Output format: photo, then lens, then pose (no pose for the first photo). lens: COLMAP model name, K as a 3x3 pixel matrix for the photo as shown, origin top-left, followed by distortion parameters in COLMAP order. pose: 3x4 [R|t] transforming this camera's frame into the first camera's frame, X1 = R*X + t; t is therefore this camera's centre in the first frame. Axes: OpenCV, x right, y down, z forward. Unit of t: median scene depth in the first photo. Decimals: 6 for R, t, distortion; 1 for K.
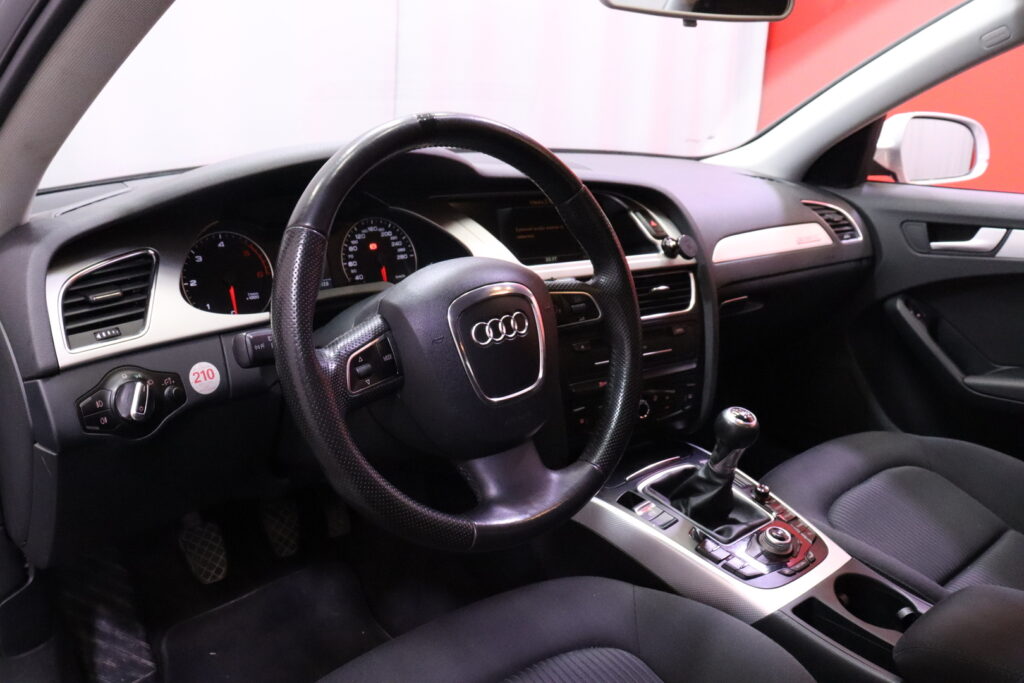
lens RADIAL K [[866.4, 0, 509.5], [0, 866.4, 340.5], [0, 0, 1]] dist [-0.138087, 0.040986]
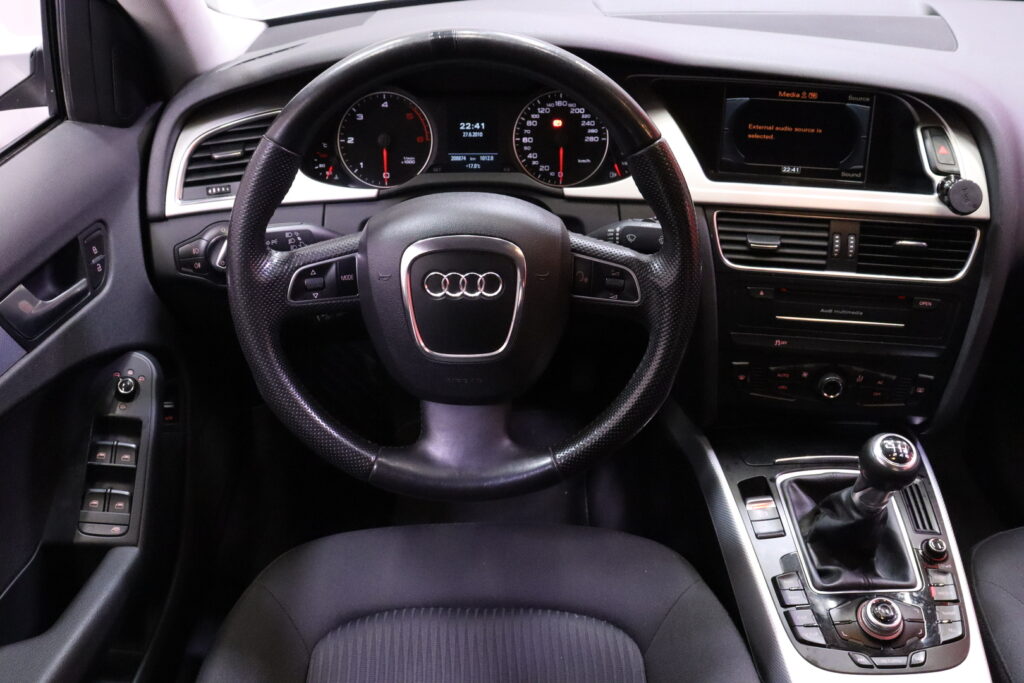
lens RADIAL K [[914.2, 0, 489.3], [0, 914.2, 339.7], [0, 0, 1]] dist [-0.146297, 0.116860]
pose [[0.757676, 0.322663, -0.567288, 0.406352], [-0.154474, 0.933198, 0.324468, -0.197654], [0.634086, -0.158210, 0.756904, 0.202669]]
